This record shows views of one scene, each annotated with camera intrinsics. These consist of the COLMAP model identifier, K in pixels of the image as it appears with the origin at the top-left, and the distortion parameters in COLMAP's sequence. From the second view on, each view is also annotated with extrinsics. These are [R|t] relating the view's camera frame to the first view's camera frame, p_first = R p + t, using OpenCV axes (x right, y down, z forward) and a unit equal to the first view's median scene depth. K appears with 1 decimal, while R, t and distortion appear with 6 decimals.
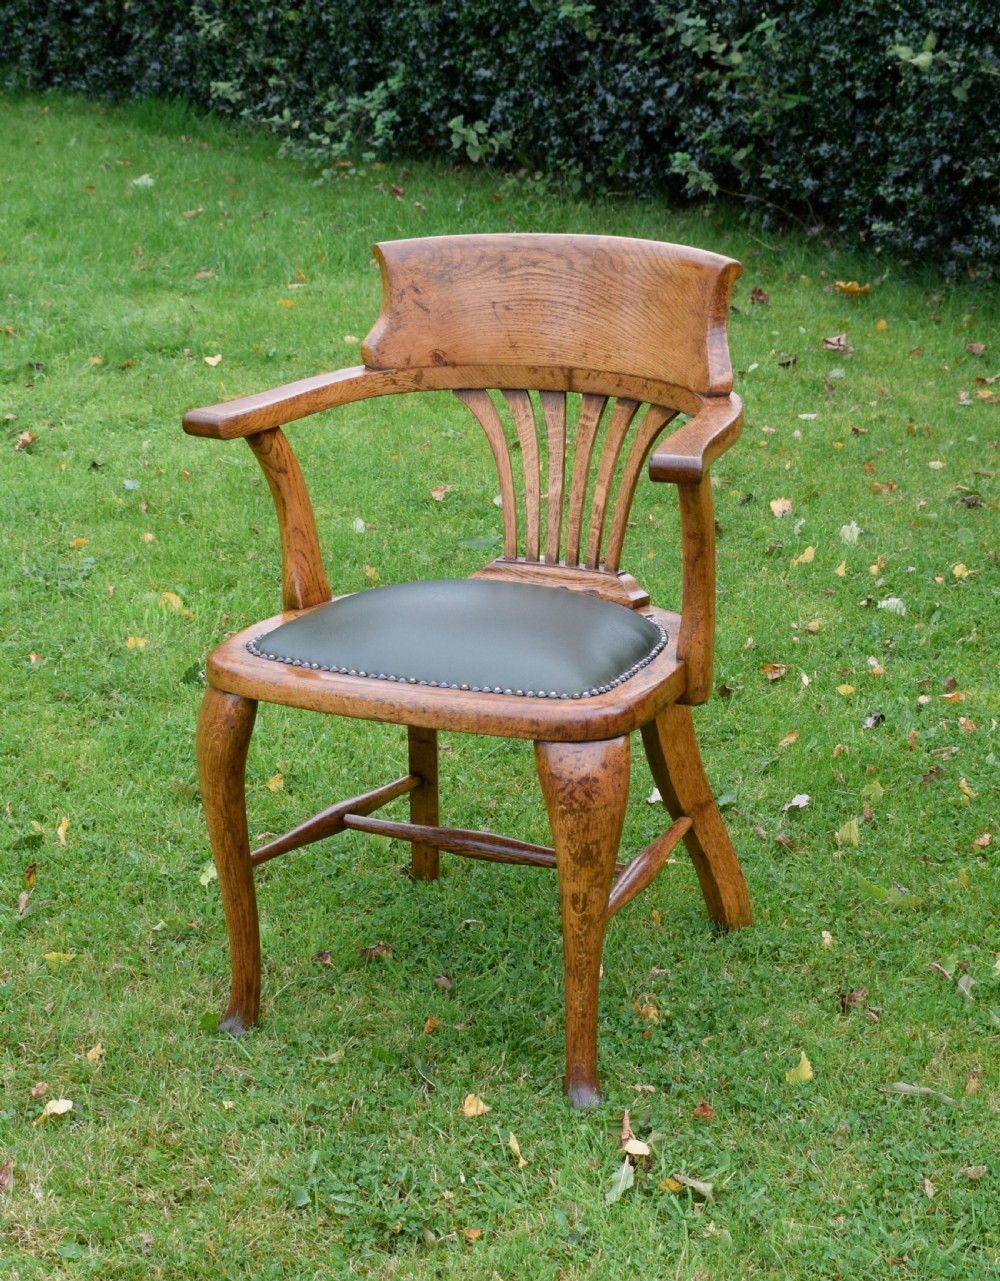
lens RADIAL K [[2712.0, 0, 546.7], [0, 2712.0, 676.7], [0, 0, 1]] dist [-0.001135, -0.179002]
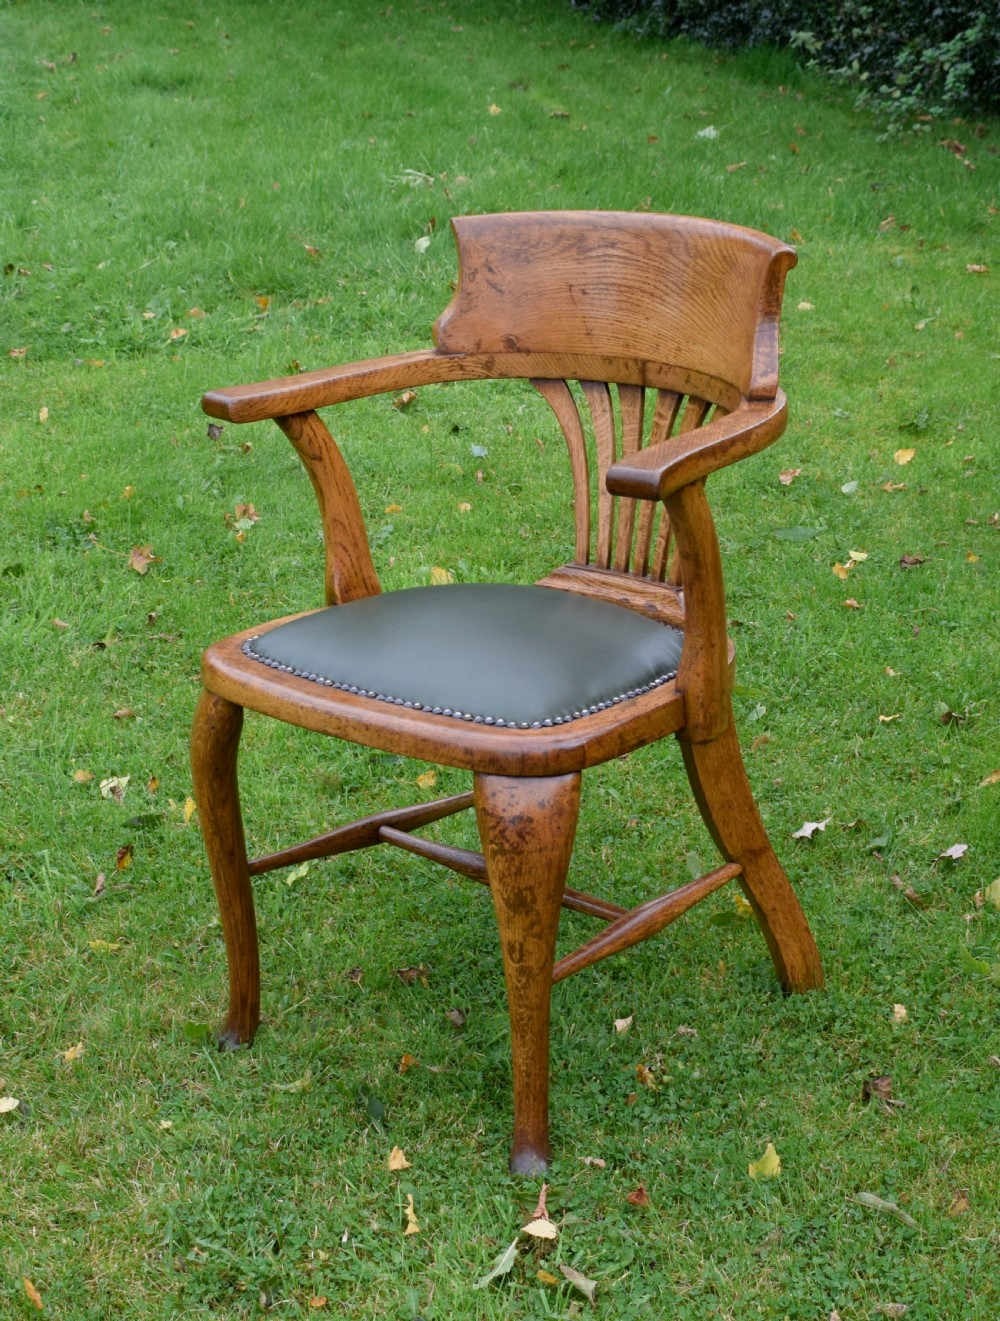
lens RADIAL K [[2734.4, 0, 500.0], [0, 2734.4, 660.5], [0, 0, 1]] dist [-0.007435, -0.087754]
pose [[0.954123, 0.072224, -0.290574, 0.235717], [-0.068642, 0.997387, 0.022516, -0.030548], [0.291441, -0.001538, 0.956587, 0.107468]]
